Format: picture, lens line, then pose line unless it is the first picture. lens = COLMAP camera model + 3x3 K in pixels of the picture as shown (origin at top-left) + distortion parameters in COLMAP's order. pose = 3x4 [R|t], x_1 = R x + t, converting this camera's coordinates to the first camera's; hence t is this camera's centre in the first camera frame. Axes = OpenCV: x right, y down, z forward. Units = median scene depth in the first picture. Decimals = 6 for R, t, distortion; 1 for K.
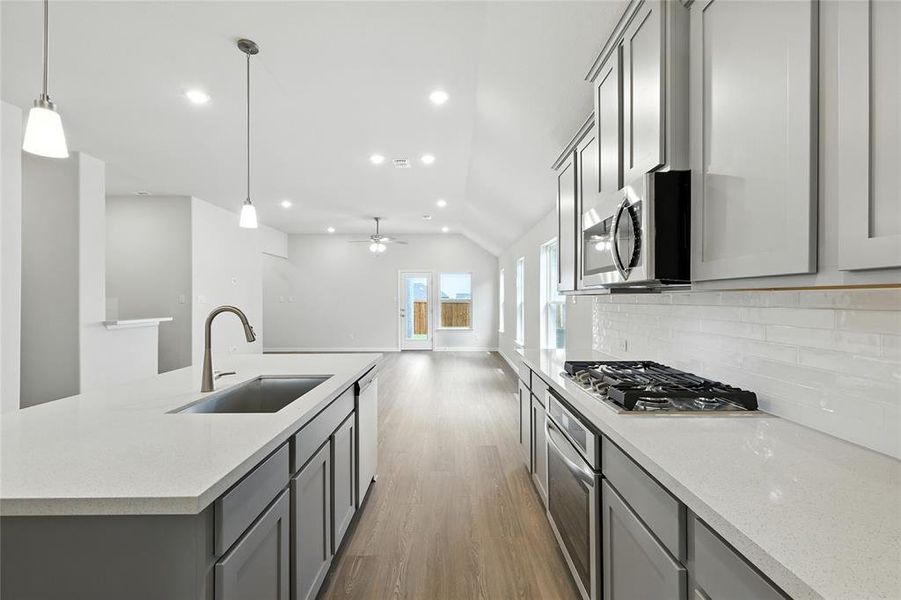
lens RADIAL K [[393.8, 0, 451.9], [0, 393.8, 299.6], [0, 0, 1]] dist [0.002264, -0.000066]
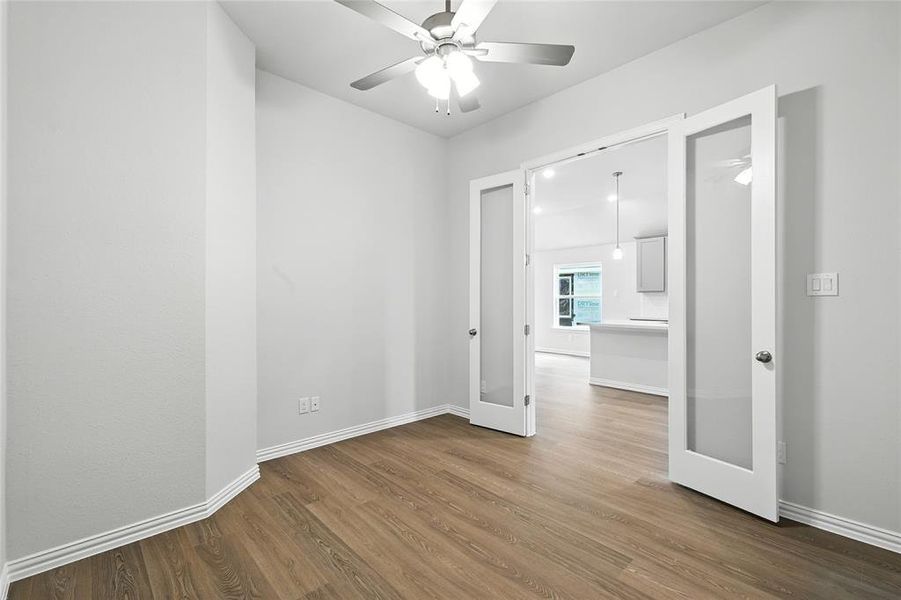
lens RADIAL K [[396.3, 0, 450.5], [0, 396.3, 300.0], [0, 0, 1]] dist [0.000932, 0.000027]
pose [[0.730611, -0.001315, 0.682793, -0.730373], [0.002153, 0.999998, -0.000377, 0.010573], [-0.682791, 0.001746, 0.730612, 0.014383]]
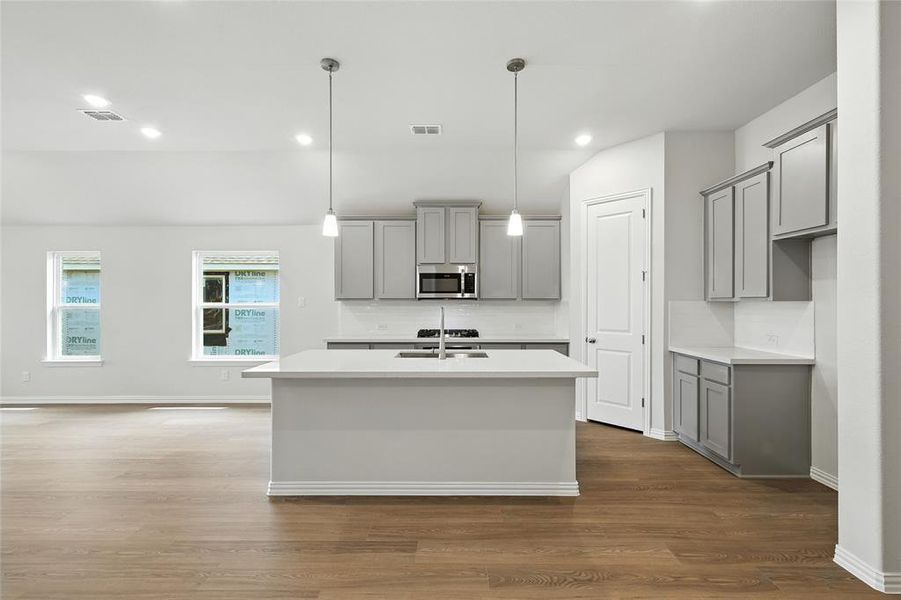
lens RADIAL K [[395.0, 0, 451.2], [0, 395.0, 303.3], [0, 0, 1]] dist [0.001295, -0.000097]
pose [[0.003210, 0.000488, 0.999995, -0.435885], [0.003159, 0.999995, -0.000498, 0.000197], [-0.999990, 0.003161, 0.003209, 0.184942]]
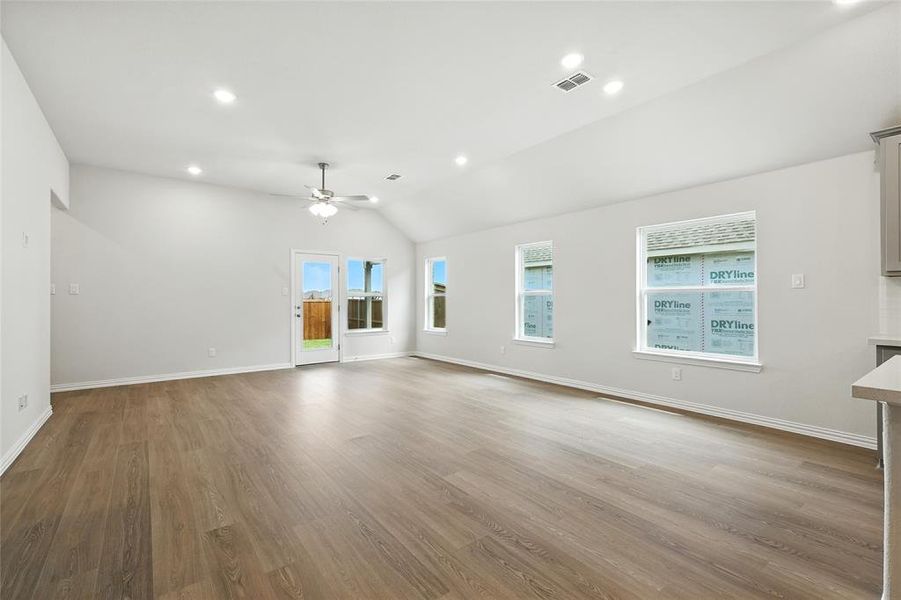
lens RADIAL K [[400.4, 0, 450.5], [0, 400.4, 300.0], [0, 0, 1]] dist [0.004891, -0.000078]
pose [[0.793340, 0.000900, 0.608778, -0.366408], [0.000629, 0.999997, -0.002298, 0.016028], [-0.608778, 0.002206, 0.793338, 0.299123]]
